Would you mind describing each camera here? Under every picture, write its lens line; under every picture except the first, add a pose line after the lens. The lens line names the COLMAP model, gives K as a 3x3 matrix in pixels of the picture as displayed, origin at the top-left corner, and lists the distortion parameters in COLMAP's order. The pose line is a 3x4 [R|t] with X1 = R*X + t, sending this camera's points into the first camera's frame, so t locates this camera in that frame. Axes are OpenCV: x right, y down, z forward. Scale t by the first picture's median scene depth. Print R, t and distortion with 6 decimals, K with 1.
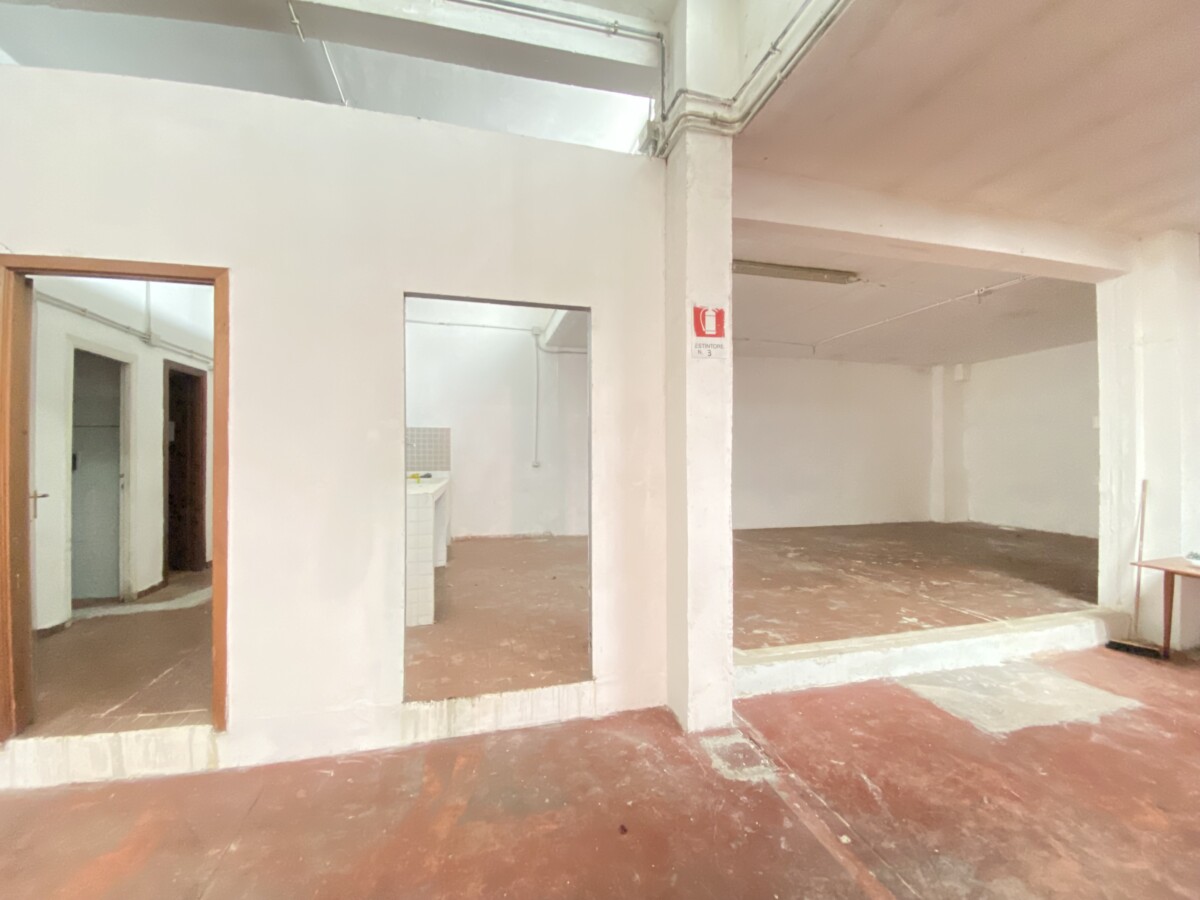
lens RADIAL K [[487.5, 0, 589.8], [0, 487.5, 448.1], [0, 0, 1]] dist [0.056670, -0.036840]
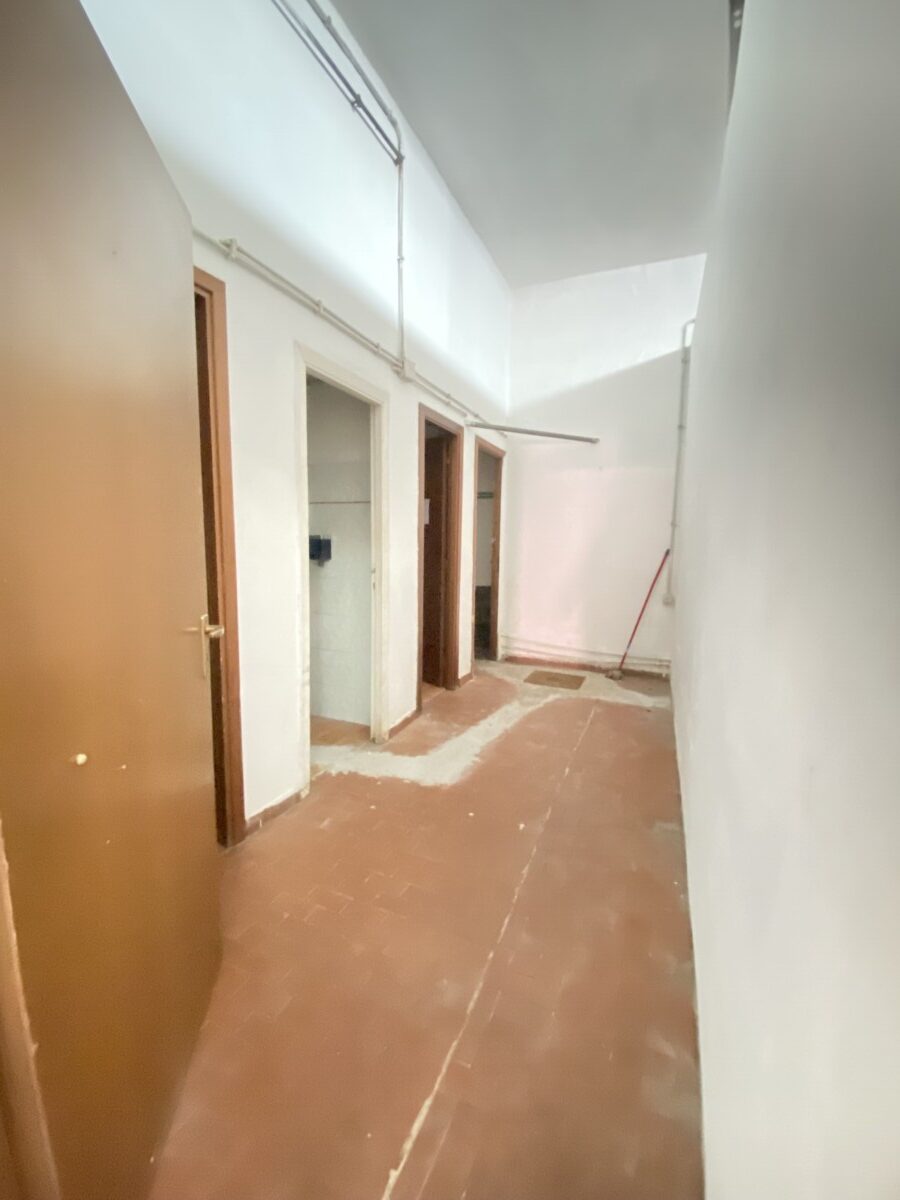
lens RADIAL K [[488.7, 0, 447.0], [0, 488.7, 596.0], [0, 0, 1]] dist [0.021303, -0.022336]
pose [[0.792050, 0.092641, -0.603386, -0.413841], [-0.014303, 0.990963, 0.133372, -0.004409], [0.610289, -0.097007, 0.786217, 0.491994]]
